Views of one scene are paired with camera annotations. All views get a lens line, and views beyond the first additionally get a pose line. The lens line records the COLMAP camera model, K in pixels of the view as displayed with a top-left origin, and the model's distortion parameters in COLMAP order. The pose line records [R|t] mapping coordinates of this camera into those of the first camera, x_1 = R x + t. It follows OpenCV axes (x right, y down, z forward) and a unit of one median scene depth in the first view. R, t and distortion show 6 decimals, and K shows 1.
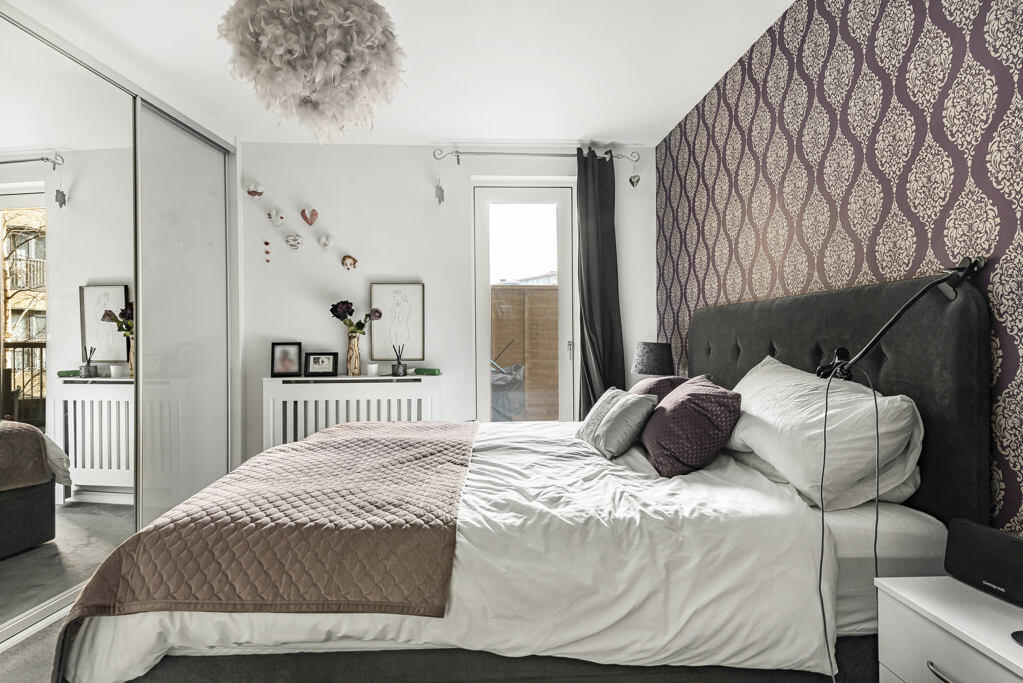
lens RADIAL K [[576.5, 0, 512.9], [0, 576.5, 318.7], [0, 0, 1]] dist [0.001006, 0.000140]
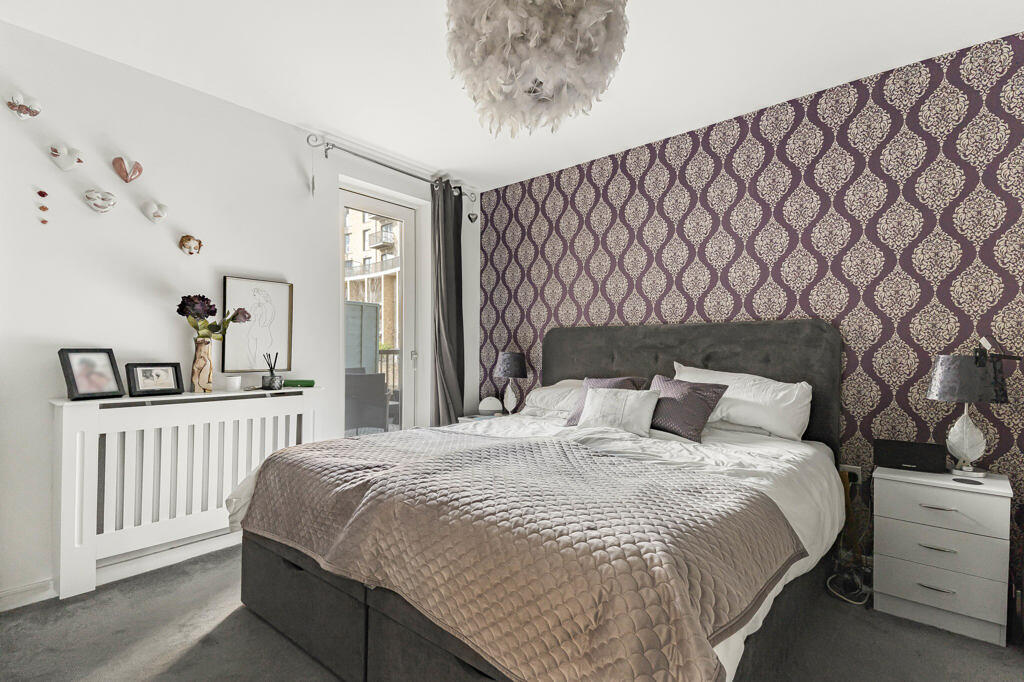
lens RADIAL K [[494.9, 0, 513.5], [0, 494.9, 345.6], [0, 0, 1]] dist [-0.001768, -0.000321]
pose [[0.667839, 0.016893, 0.744114, -0.497164], [-0.040275, 0.999098, 0.013465, 0.009710], [-0.743215, -0.038962, 0.667917, 0.243796]]
